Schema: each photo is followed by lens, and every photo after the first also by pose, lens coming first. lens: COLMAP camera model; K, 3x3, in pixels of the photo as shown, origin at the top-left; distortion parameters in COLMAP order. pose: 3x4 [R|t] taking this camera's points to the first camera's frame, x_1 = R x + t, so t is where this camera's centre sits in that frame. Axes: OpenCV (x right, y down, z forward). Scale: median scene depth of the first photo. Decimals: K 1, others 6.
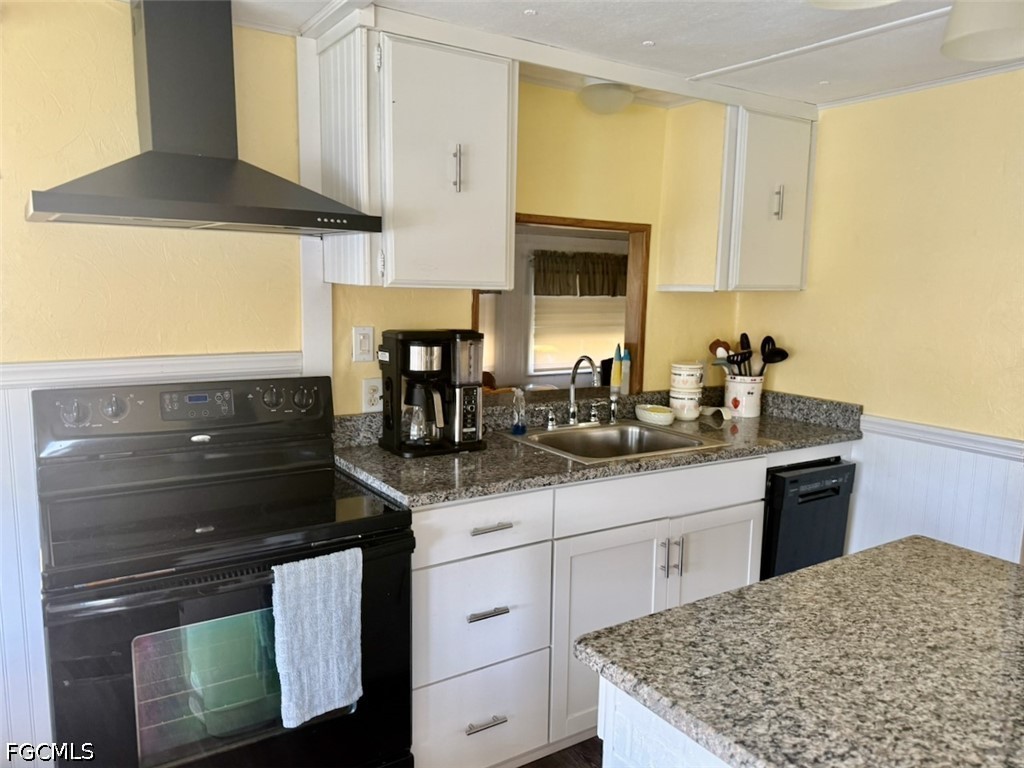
lens RADIAL K [[755.4, 0, 512.0], [0, 755.4, 384.0], [0, 0, 1]] dist [0.119503, -0.160169]
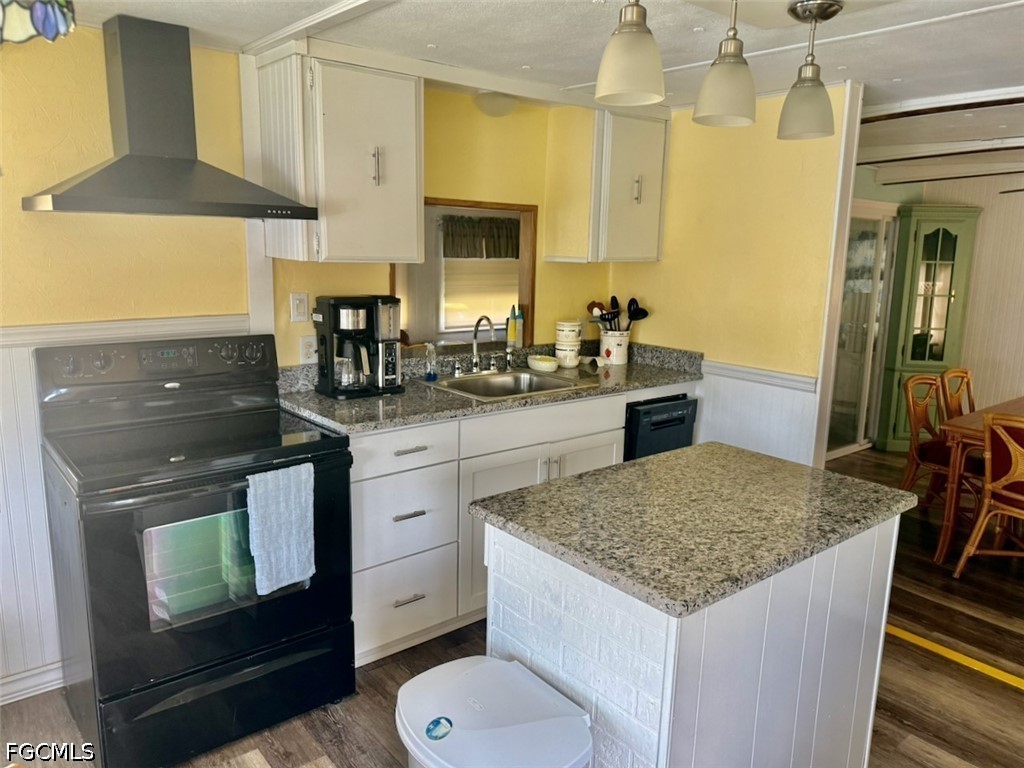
lens RADIAL K [[755.4, 0, 512.0], [0, 755.4, 384.0], [0, 0, 1]] dist [0.119503, -0.160169]
pose [[0.993348, -0.019219, 0.113540, 0.000141], [0.012782, 0.998283, 0.057156, 0.004061], [-0.114443, -0.055324, 0.991888, -0.261037]]
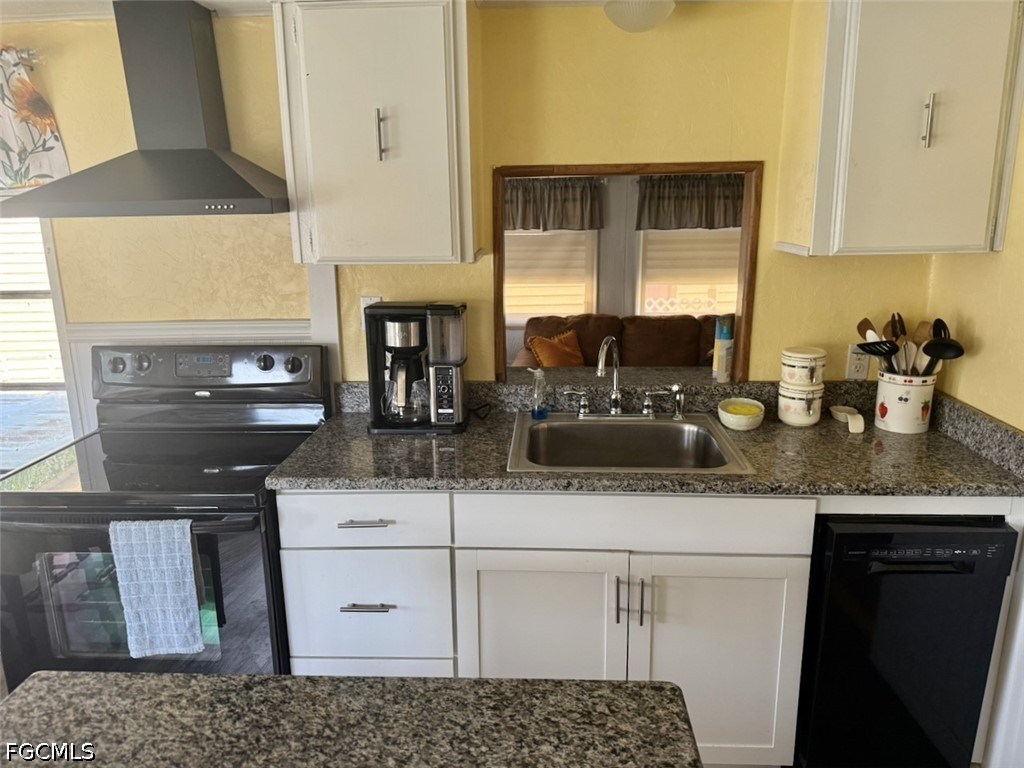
lens RADIAL K [[745.8, 0, 512.8], [0, 745.8, 373.2], [0, 0, 1]] dist [0.029219, -0.005337]
pose [[0.800372, 0.098614, -0.591337, 0.571190], [-0.043341, 0.993315, 0.106988, -0.091720], [0.597934, -0.060001, 0.799296, 0.322876]]
